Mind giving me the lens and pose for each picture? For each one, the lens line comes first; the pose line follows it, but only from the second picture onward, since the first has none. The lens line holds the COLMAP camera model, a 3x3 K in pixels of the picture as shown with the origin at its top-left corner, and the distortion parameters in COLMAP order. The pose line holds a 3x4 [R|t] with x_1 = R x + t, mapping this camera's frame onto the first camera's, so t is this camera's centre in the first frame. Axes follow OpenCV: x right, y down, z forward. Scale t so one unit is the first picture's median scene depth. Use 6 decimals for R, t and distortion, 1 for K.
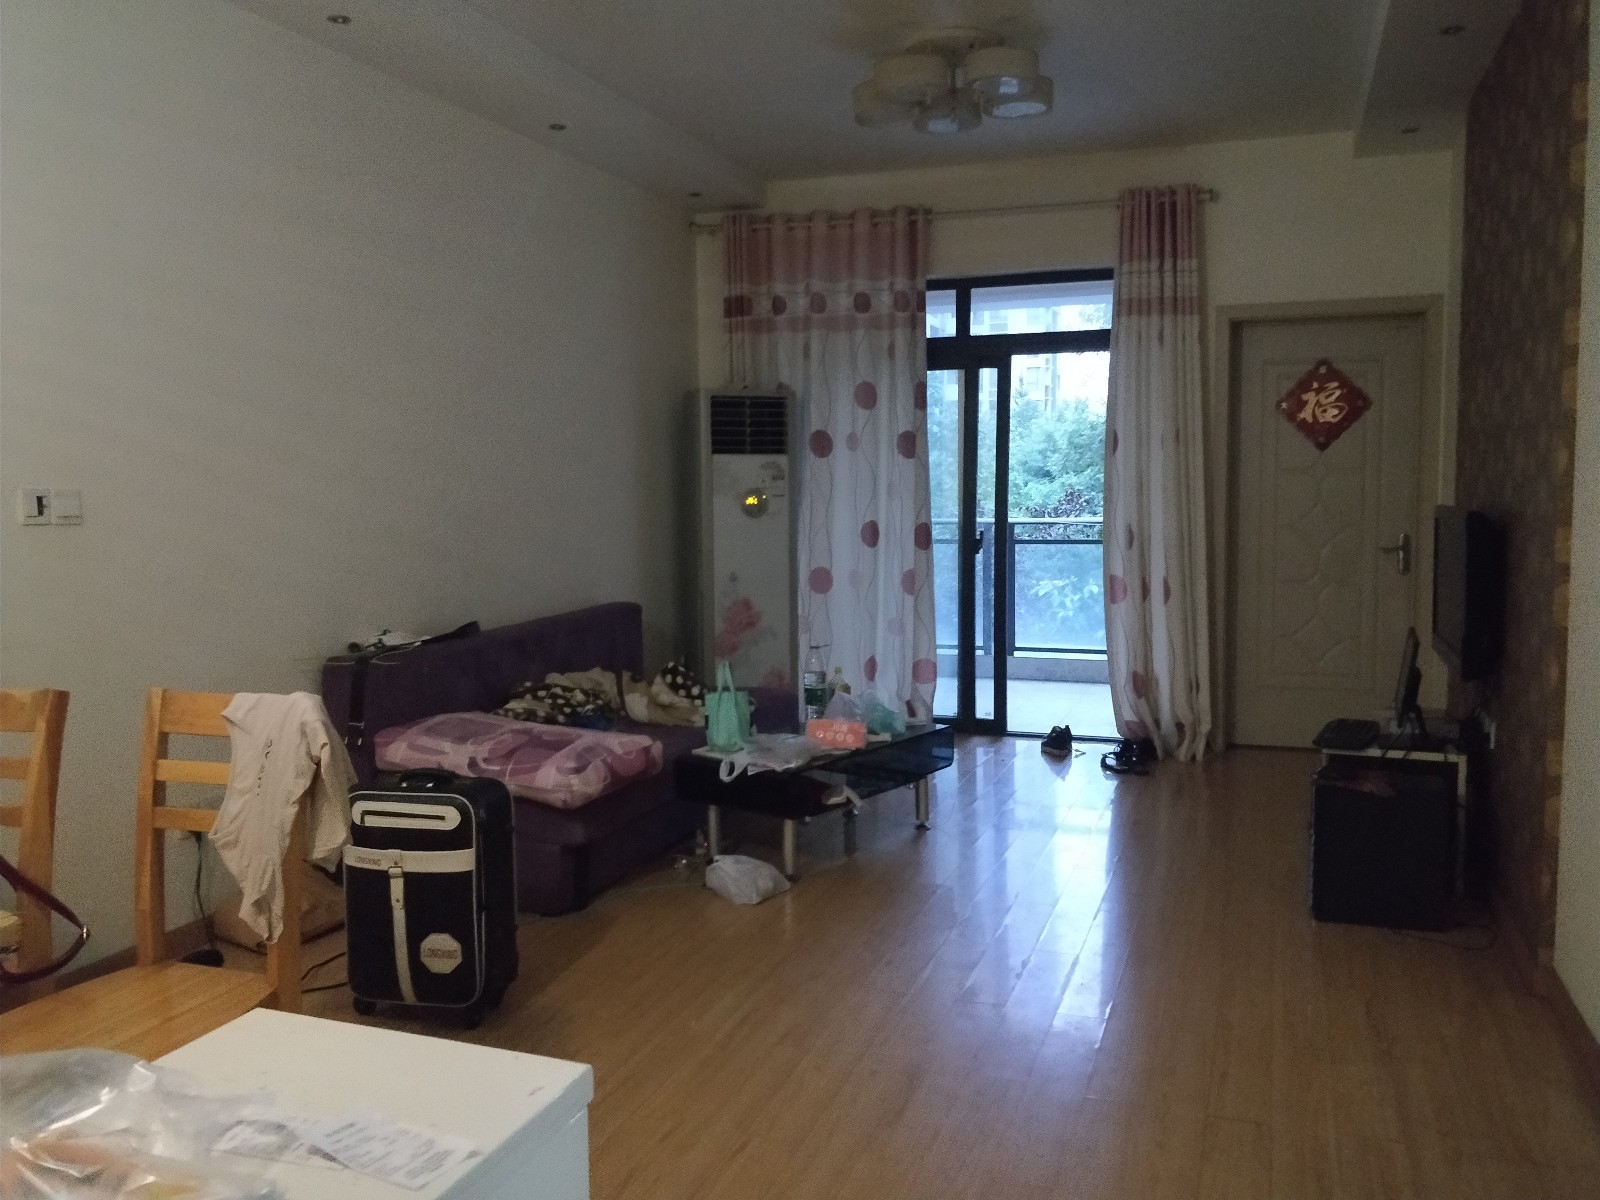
lens RADIAL K [[1312.7, 0, 798.6], [0, 1312.7, 601.5], [0, 0, 1]] dist [-0.028291, -0.001462]
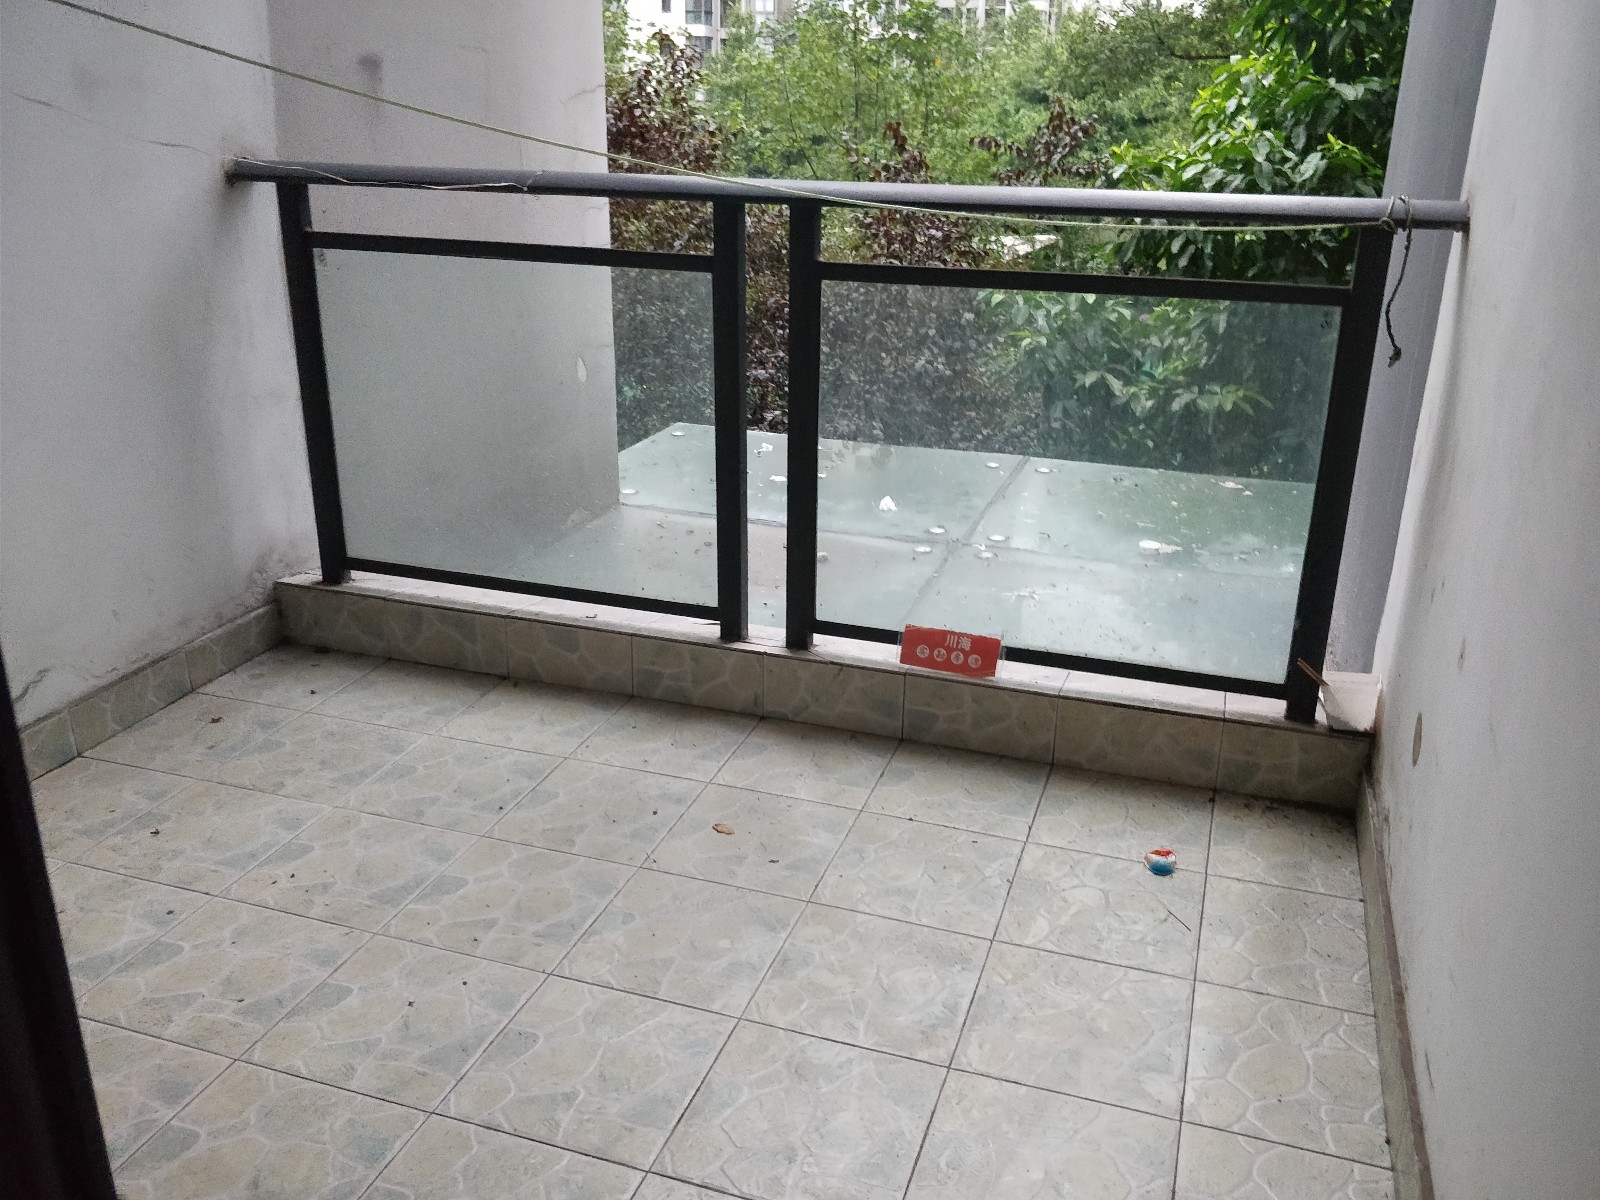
lens RADIAL K [[1312.7, 0, 803.4], [0, 1312.7, 605.6], [0, 0, 1]] dist [-0.028291, -0.001462]
pose [[0.999639, 0.016786, 0.020965, 0.024248], [-0.021847, 0.962254, 0.271273, -0.008161], [-0.015620, -0.271633, 0.962274, 0.109739]]
